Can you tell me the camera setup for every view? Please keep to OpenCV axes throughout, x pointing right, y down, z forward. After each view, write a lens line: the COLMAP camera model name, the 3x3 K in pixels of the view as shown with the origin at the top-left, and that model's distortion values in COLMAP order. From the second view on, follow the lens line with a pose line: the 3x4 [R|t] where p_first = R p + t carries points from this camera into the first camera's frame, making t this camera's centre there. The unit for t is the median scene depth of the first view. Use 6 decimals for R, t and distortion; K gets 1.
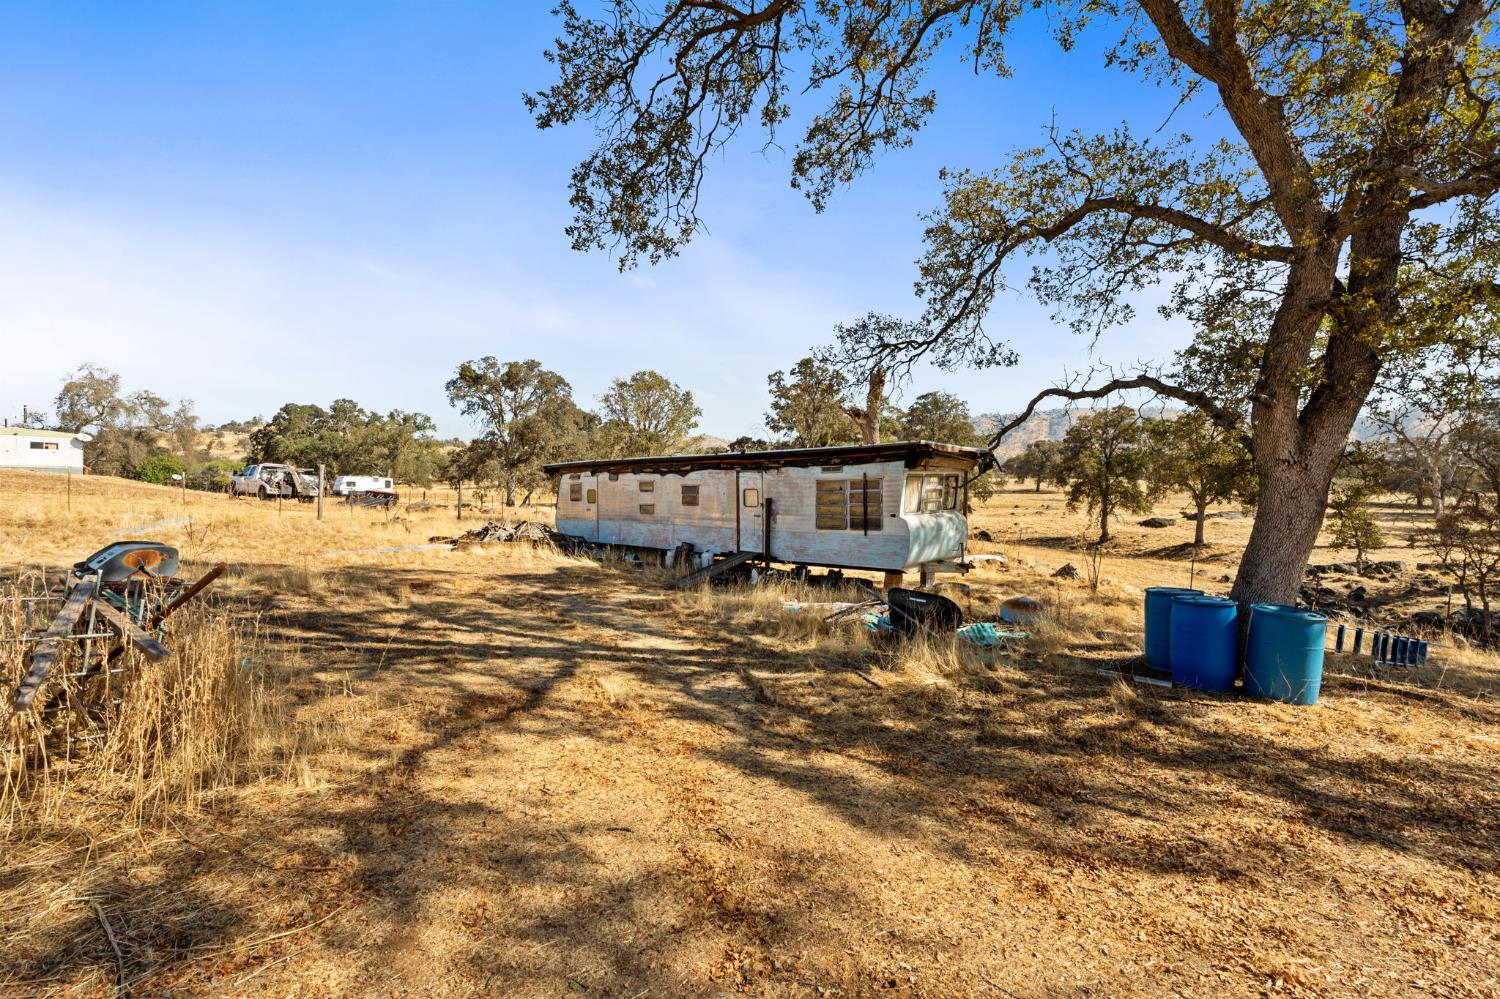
lens RADIAL K [[688.1, 0, 744.7], [0, 688.1, 499.1], [0, 0, 1]] dist [0.002808, 0.000081]
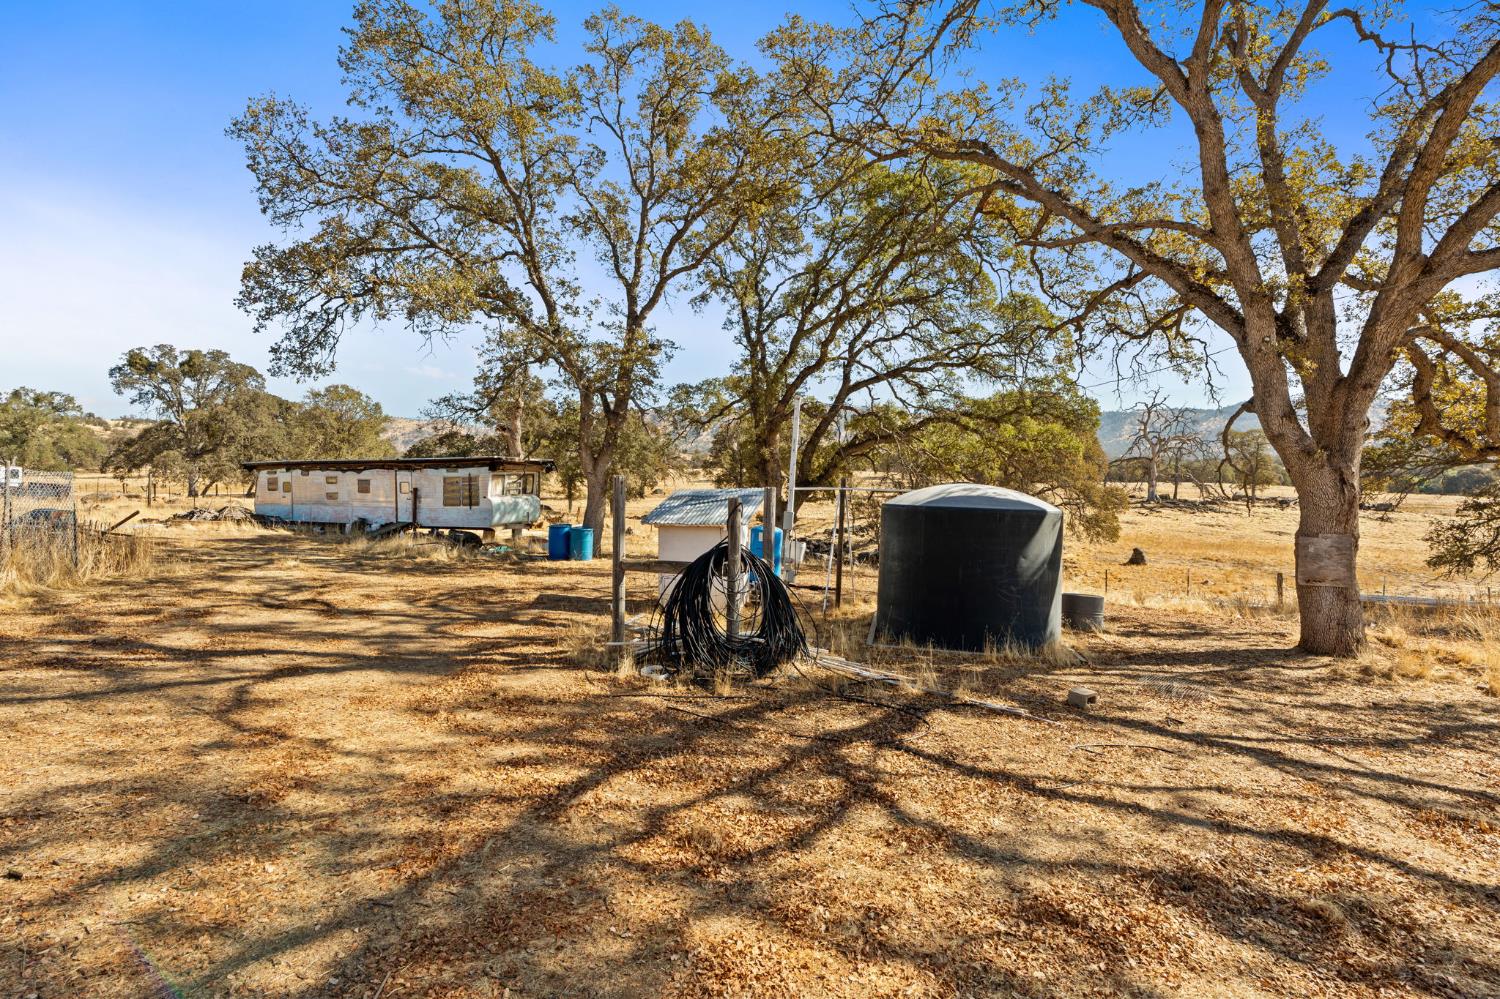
lens RADIAL K [[688.1, 0, 748.4], [0, 688.1, 493.9], [0, 0, 1]] dist [0.002808, 0.000081]
pose [[0.933834, -0.008471, 0.357608, 0.141533], [0.005410, 0.999940, 0.009558, 0.001352], [-0.357667, -0.006991, 0.933823, -0.591323]]
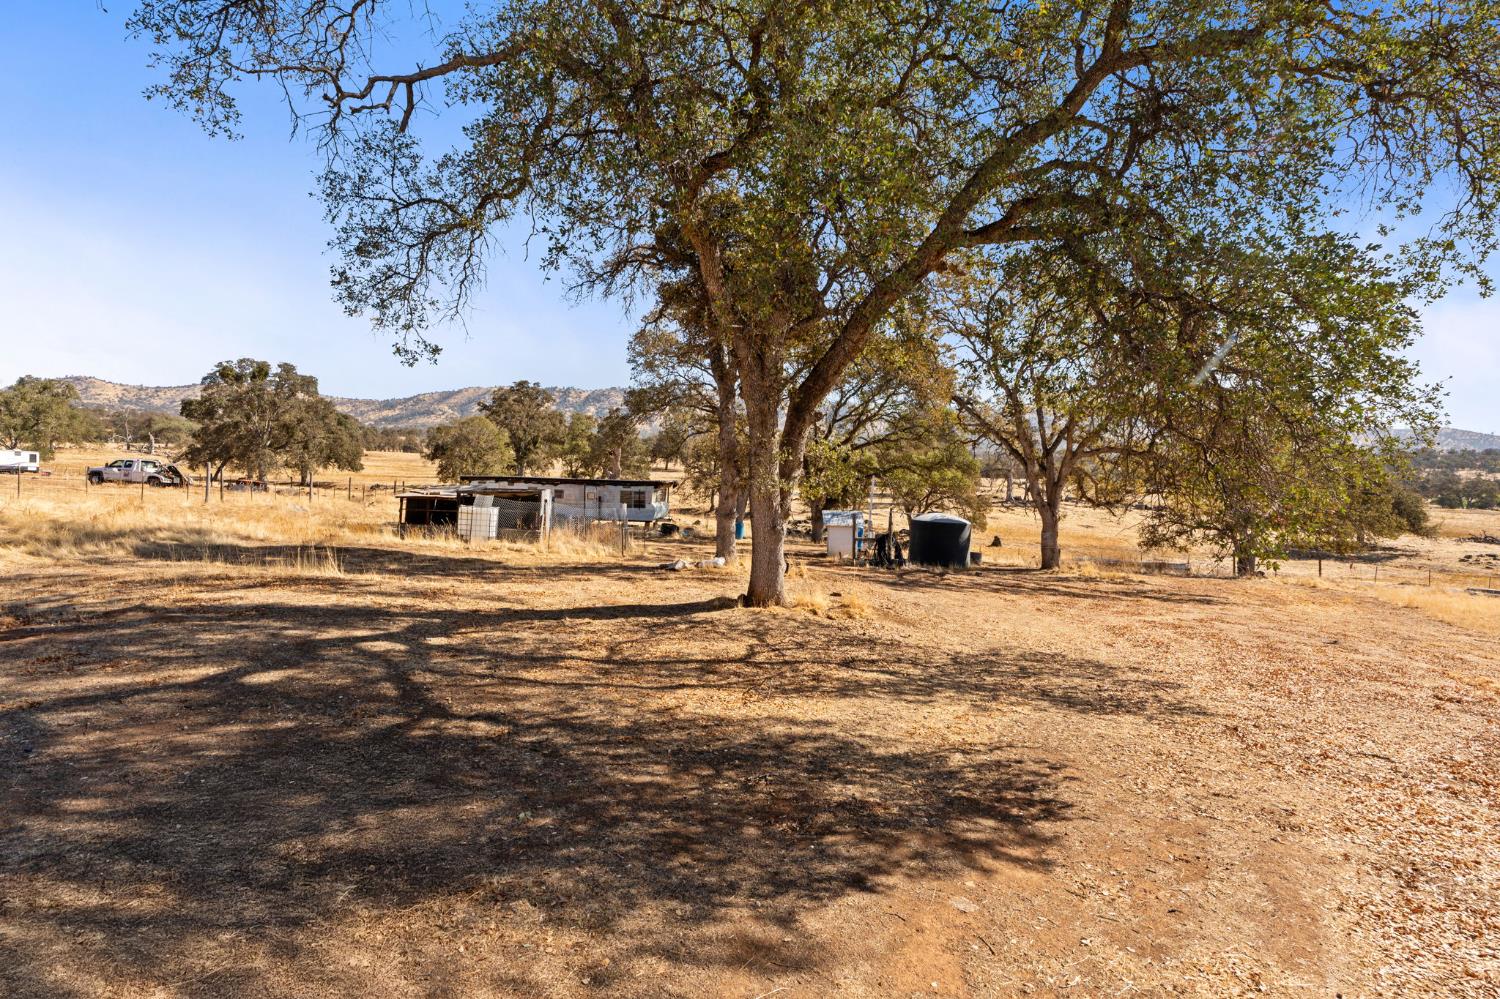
lens RADIAL K [[688.1, 0, 750.9], [0, 688.1, 489.1], [0, 0, 1]] dist [0.002808, 0.000081]
pose [[0.862093, 0.004484, 0.506730, -0.627238], [-0.018317, 0.999583, 0.022317, -0.077142], [-0.506419, -0.028521, 0.861816, -1.242329]]
